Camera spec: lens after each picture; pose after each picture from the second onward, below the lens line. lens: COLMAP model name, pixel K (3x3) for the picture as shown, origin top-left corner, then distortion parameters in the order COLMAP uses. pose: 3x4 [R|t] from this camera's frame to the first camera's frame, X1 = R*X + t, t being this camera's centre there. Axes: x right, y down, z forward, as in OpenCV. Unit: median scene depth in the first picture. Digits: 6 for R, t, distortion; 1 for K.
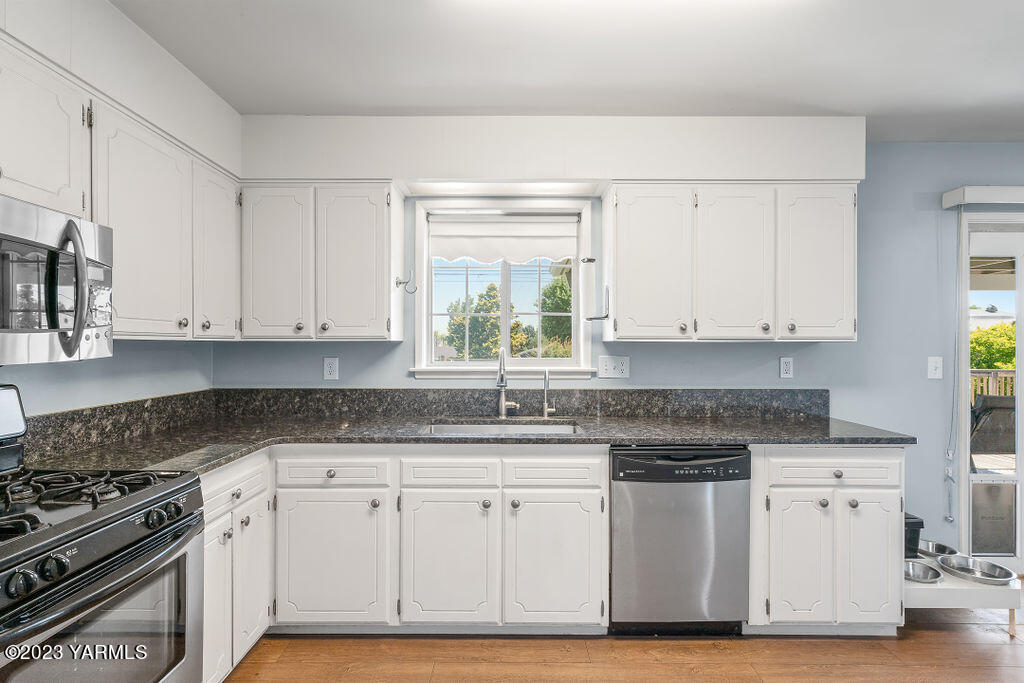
lens RADIAL K [[517.5, 0, 510.3], [0, 517.5, 344.4], [0, 0, 1]] dist [0.001910, 0.000380]
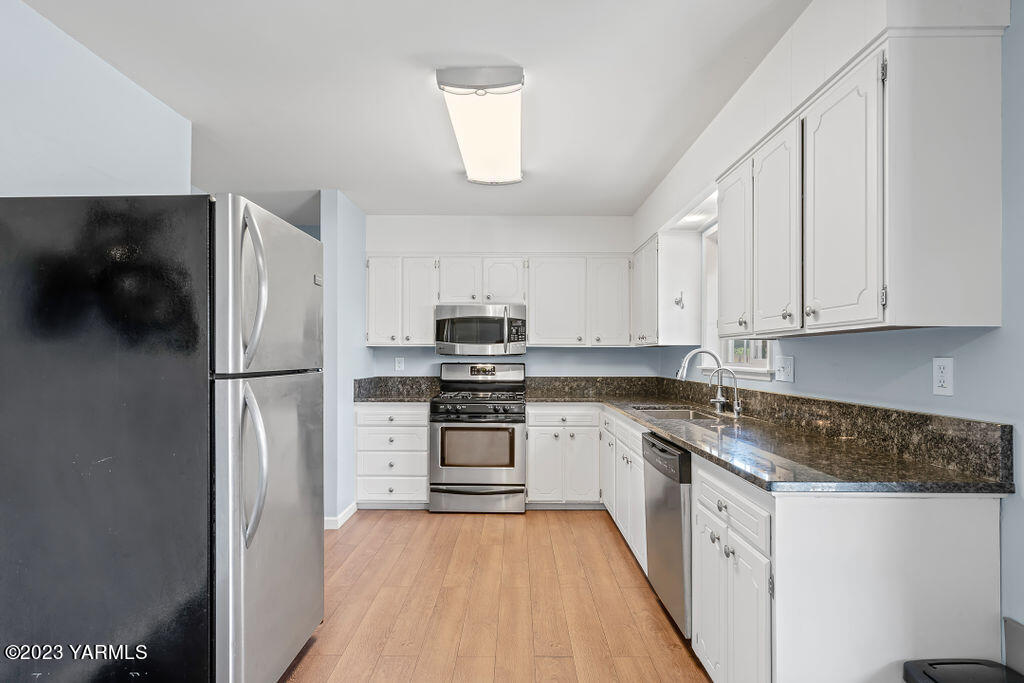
lens RADIAL K [[529.8, 0, 513.4], [0, 529.8, 350.4], [0, 0, 1]] dist [0.003047, 0.000776]
pose [[-0.007450, -0.013972, -0.999875, 1.173283], [-0.004179, 0.999894, -0.013941, 0.028319], [0.999964, 0.004075, -0.007508, 0.579817]]
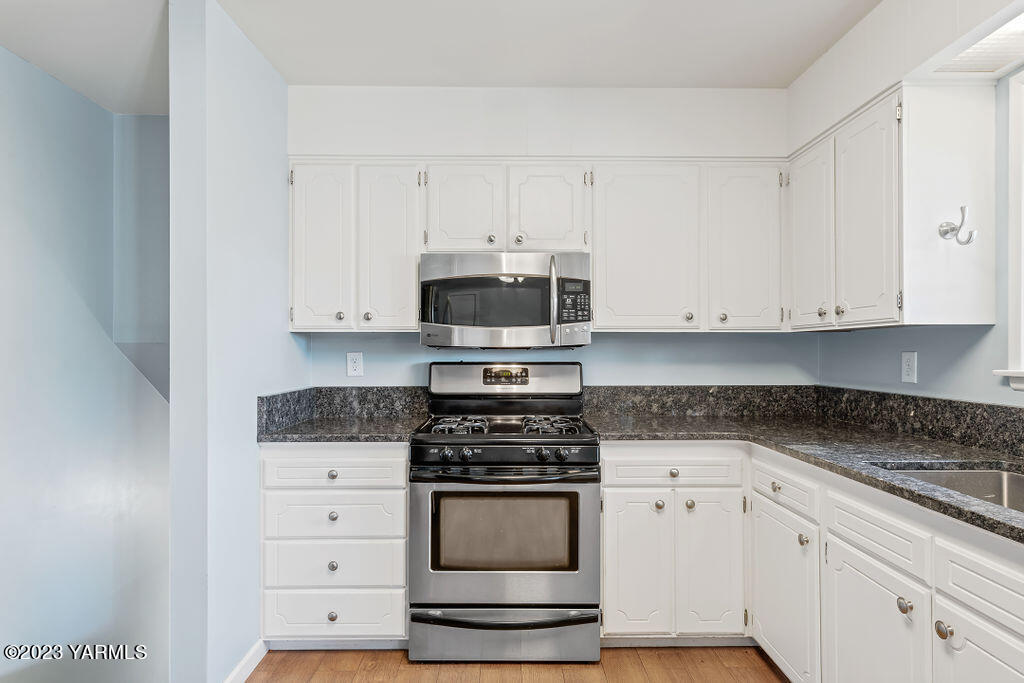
lens RADIAL K [[580.6, 0, 512.0], [0, 580.6, 341.5], [0, 0, 1]] dist [0.000917, 0.000166]
pose [[0.008883, -0.016690, -0.999821, 0.484706], [-0.000200, 0.999861, -0.016693, 0.026036], [0.999961, 0.000348, 0.008878, 0.468153]]
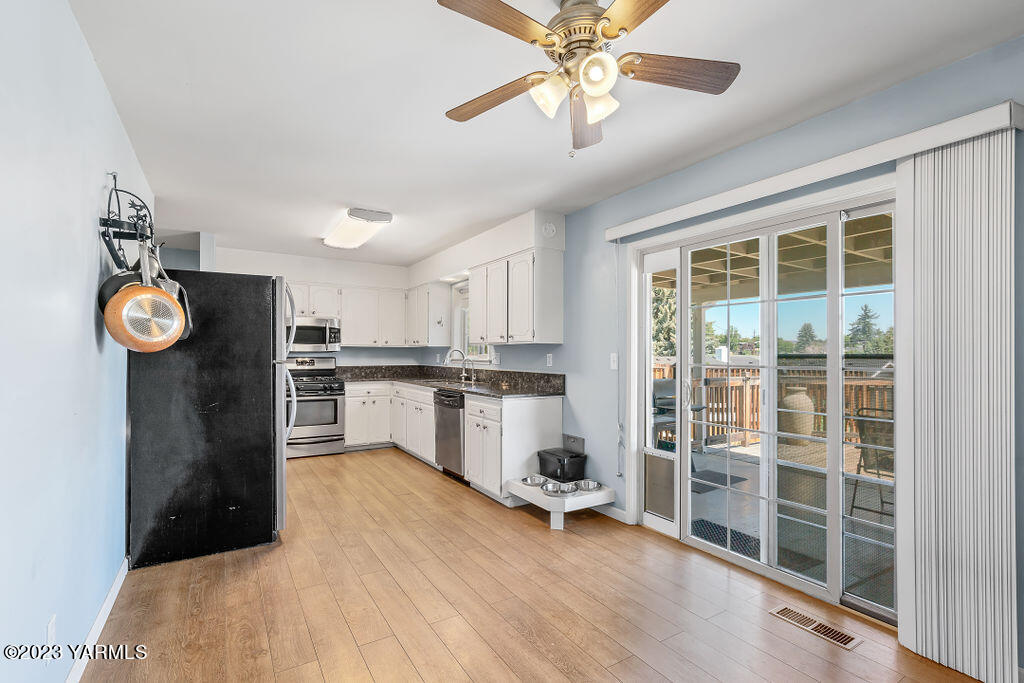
lens RADIAL K [[472.7, 0, 501.2], [0, 472.7, 348.2], [0, 0, 1]] dist [-0.000287, -0.000107]
pose [[0.510326, -0.008912, -0.859935, 1.839687], [-0.003181, 0.999920, -0.012251, 0.027731], [0.859975, 0.008988, 0.510257, 0.119437]]
